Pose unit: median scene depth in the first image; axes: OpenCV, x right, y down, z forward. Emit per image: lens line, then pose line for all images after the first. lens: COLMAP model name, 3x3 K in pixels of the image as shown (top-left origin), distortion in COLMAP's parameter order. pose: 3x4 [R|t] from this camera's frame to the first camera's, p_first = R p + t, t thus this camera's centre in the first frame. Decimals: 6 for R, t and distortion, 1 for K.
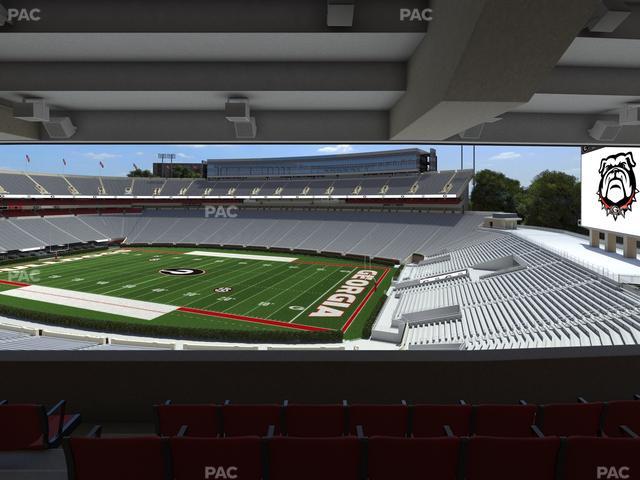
lens RADIAL K [[319.9, 0, 320.3], [0, 319.9, 201.5], [0, 0, 1]] dist [0.000220, 0.000311]
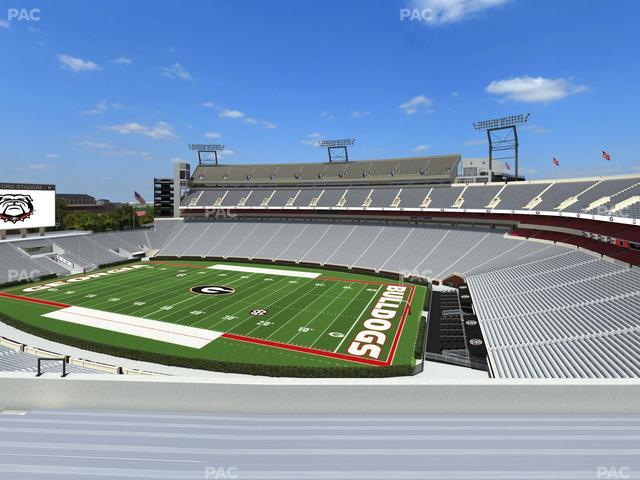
lens RADIAL K [[319.9, 0, 319.5], [0, 319.9, 199.0], [0, 0, 1]] dist [0.000220, 0.000311]
pose [[-0.999943, 0.000054, 0.010709, -0.513604], [0.000075, 0.999998, 0.001931, -0.048267], [-0.010709, 0.001932, -0.999941, 1.320074]]
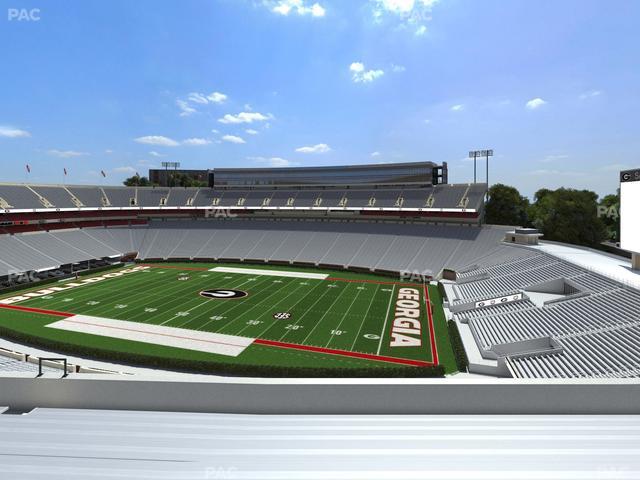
lens RADIAL K [[319.9, 0, 320.1], [0, 319.9, 201.4], [0, 0, 1]] dist [0.000220, 0.000311]
pose [[0.997593, -0.000195, 0.069336, -0.133225], [0.000248, 1.000000, -0.000759, -0.041471], [-0.069336, 0.000775, 0.997593, -0.000772]]
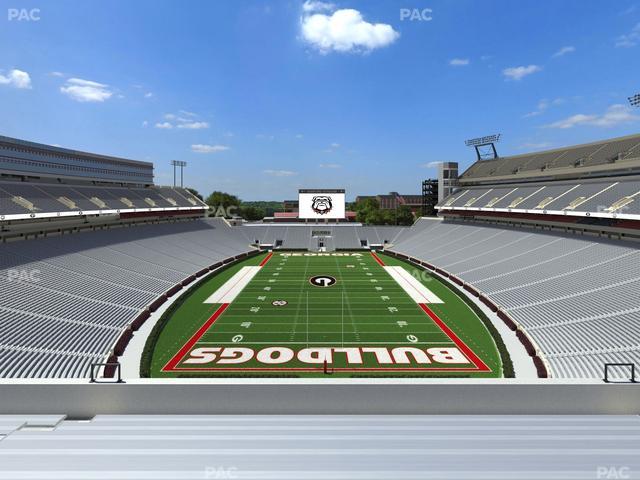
lens RADIAL K [[319.9, 0, 320.1], [0, 319.9, 199.4], [0, 0, 1]] dist [0.000220, 0.000311]
pose [[-0.348014, 0.001737, 0.937488, -0.979312], [0.004338, 0.999991, -0.000242, -0.046238], [-0.937479, 0.003982, -0.348018, 0.918752]]
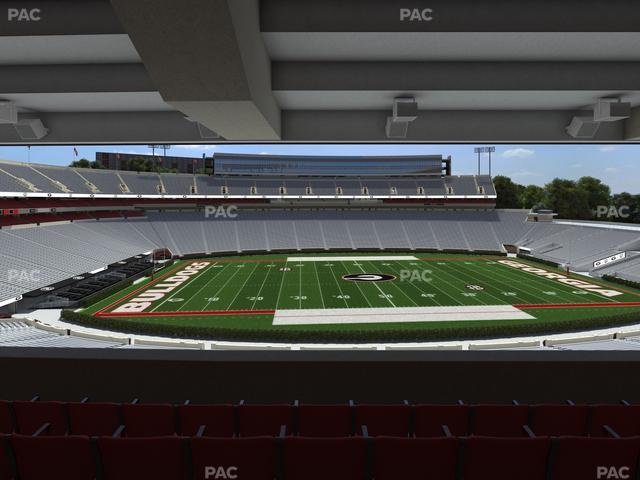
lens RADIAL K [[319.9, 0, 320.2], [0, 319.9, 201.7], [0, 0, 1]] dist [0.000220, 0.000311]
pose [[0.914455, -0.002054, 0.404683, -0.611709], [0.001951, 0.999998, 0.000667, -0.000461], [-0.404683, 0.000180, 0.914457, 0.137222]]
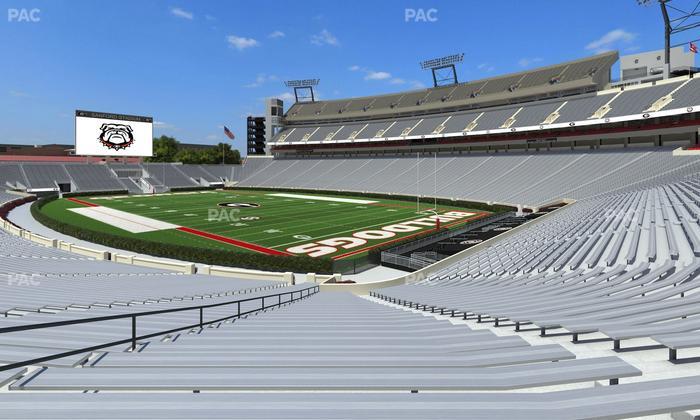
lens RADIAL K [[349.5, 0, 349.8], [0, 349.5, 165.2], [0, 0, 1]] dist [0.001932, -0.001144]
pose [[-0.936485, 0.001767, 0.350704, -0.698872], [0.002122, 0.999998, 0.000628, 0.070167], [-0.350702, 0.001332, -0.936486, 1.182743]]
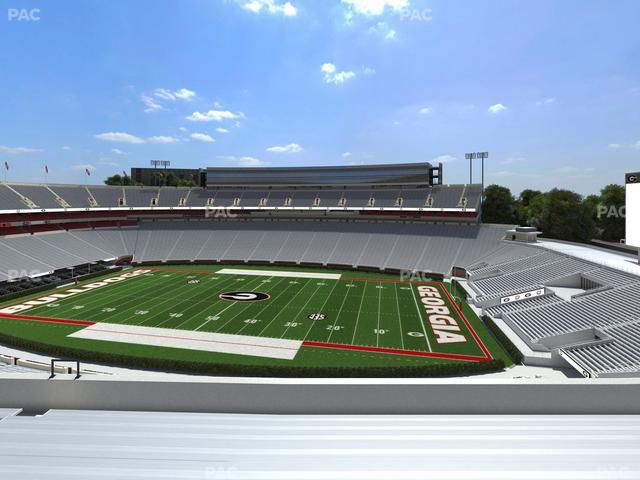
lens RADIAL K [[319.9, 0, 320.1], [0, 319.9, 201.5], [0, 0, 1]] dist [0.000220, 0.000311]
pose [[0.987650, -0.000645, 0.156676, -0.234309], [0.000702, 1.000000, -0.000310, -0.041554], [-0.156676, 0.000416, 0.987650, 0.012311]]
